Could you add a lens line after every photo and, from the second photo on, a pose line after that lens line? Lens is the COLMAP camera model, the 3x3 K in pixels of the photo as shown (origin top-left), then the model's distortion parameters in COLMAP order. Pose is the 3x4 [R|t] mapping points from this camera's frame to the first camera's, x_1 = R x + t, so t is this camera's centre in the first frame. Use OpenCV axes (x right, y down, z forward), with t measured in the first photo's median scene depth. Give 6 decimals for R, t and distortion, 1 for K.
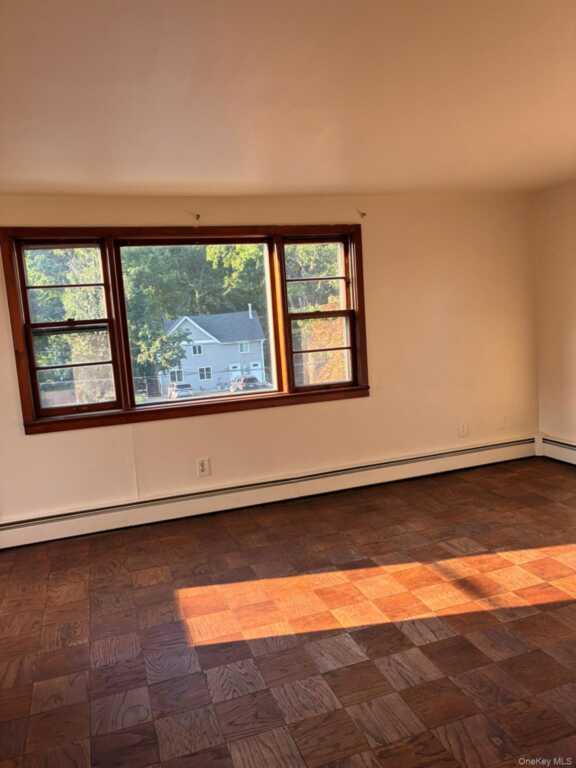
lens RADIAL K [[581.0, 0, 288.0], [0, 581.0, 384.0], [0, 0, 1]] dist [0.012539, -0.004178]
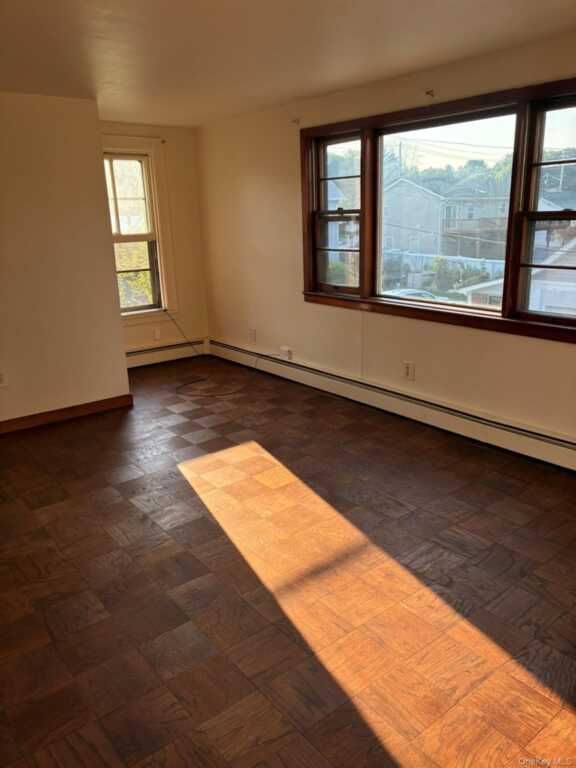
lens RADIAL K [[591.1, 0, 278.0], [0, 591.1, 388.7], [0, 0, 1]] dist [0.007819, -0.000854]
pose [[0.317689, 0.325933, -0.890416, 0.716407], [-0.090928, 0.945209, 0.313548, -0.126838], [0.943825, -0.018647, 0.329918, 0.484813]]
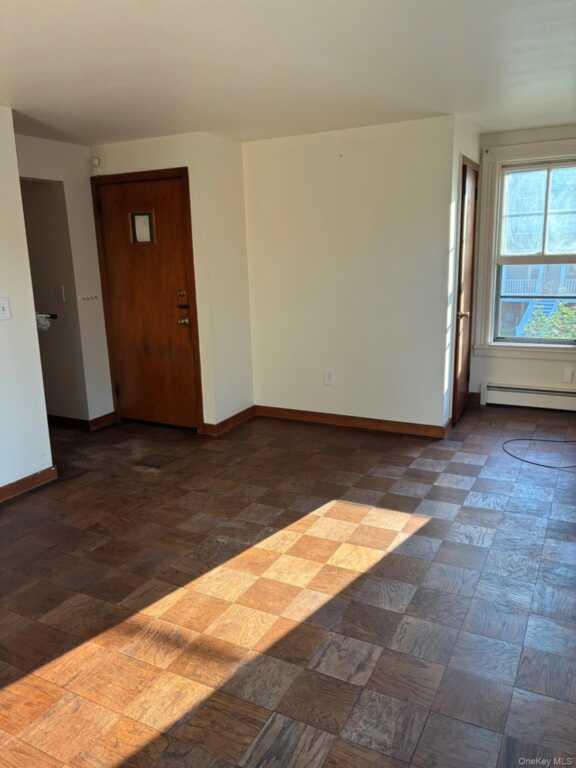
lens RADIAL K [[581.0, 0, 288.0], [0, 581.0, 384.0], [0, 0, 1]] dist [0.012539, -0.004178]
pose [[-0.726126, 0.242241, -0.643475, 0.445794], [0.004571, 0.937560, 0.347793, -0.169411], [0.687547, 0.249600, -0.681894, 1.129612]]
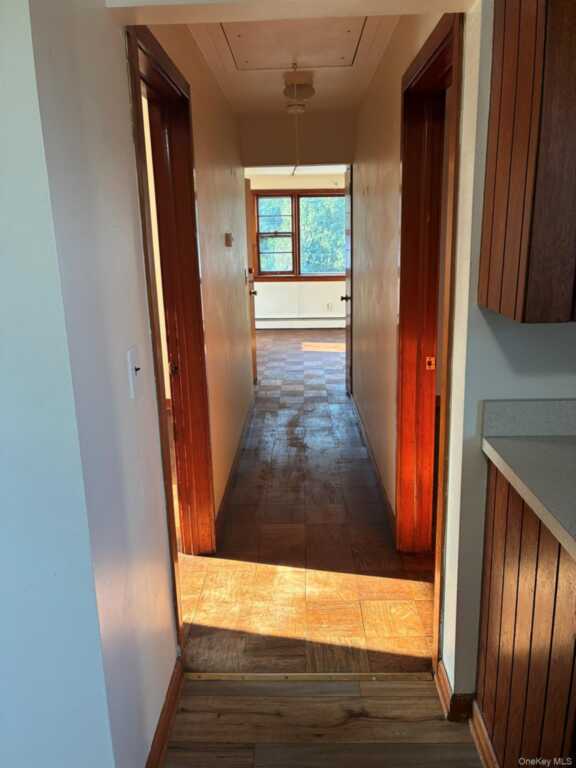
lens RADIAL K [[581.0, 0, 288.0], [0, 581.0, 384.0], [0, 0, 1]] dist [0.012539, -0.004178]
pose [[0.935574, 0.132550, -0.327309, 0.470900], [-0.083793, 0.983737, 0.158870, 0.105752], [0.343045, -0.121208, 0.931466, -1.116105]]
